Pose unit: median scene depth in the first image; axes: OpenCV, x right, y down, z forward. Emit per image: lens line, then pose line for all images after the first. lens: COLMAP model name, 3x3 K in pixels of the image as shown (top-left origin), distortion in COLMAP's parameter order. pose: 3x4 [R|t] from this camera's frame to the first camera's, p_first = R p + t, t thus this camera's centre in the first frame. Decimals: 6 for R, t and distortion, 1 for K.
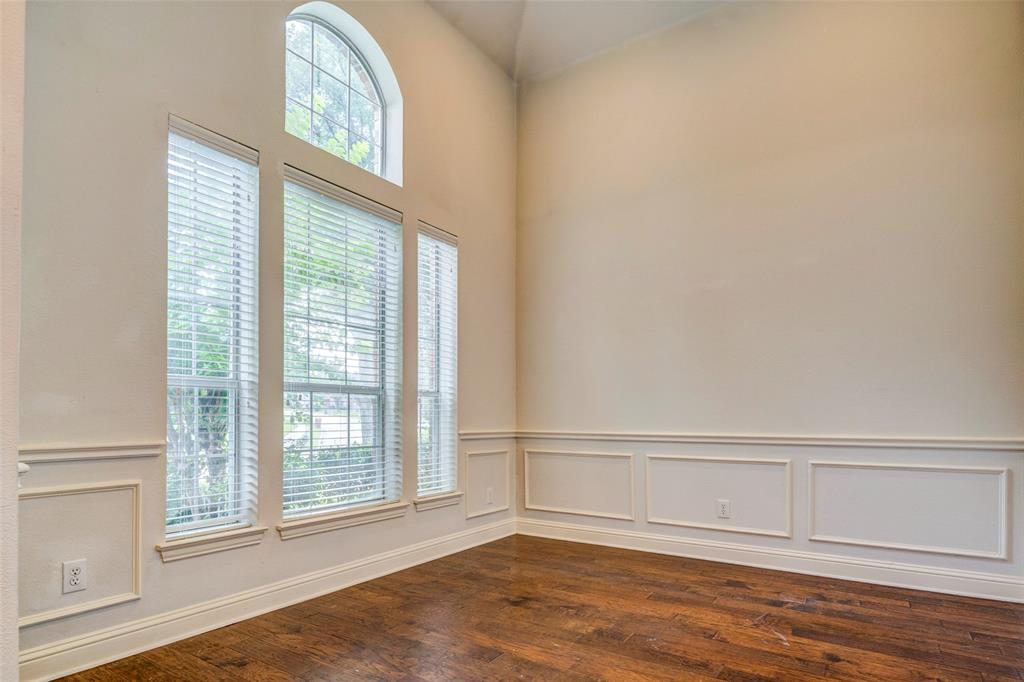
lens RADIAL K [[554.3, 0, 508.2], [0, 554.3, 410.4], [0, 0, 1]] dist [-0.002271, -0.005159]
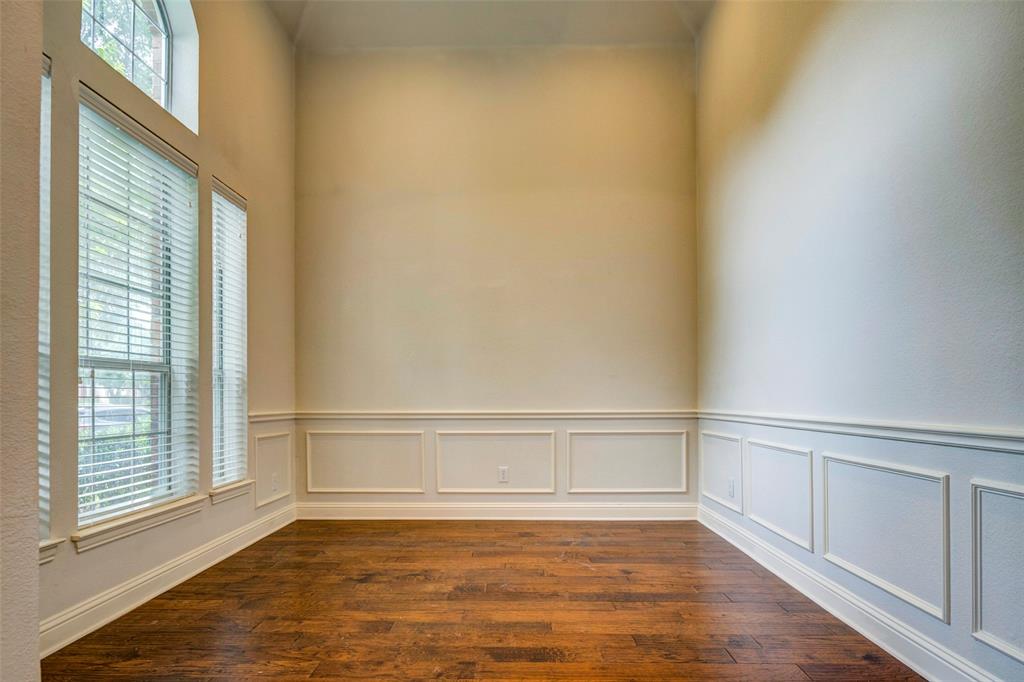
lens RADIAL K [[554.3, 0, 511.8], [0, 554.3, 388.8], [0, 0, 1]] dist [-0.002271, -0.005159]
pose [[0.841974, 0.004254, 0.539501, -0.270254], [-0.002718, 0.999990, -0.003643, -0.000784], [-0.539511, 0.001601, 0.841977, -0.003601]]
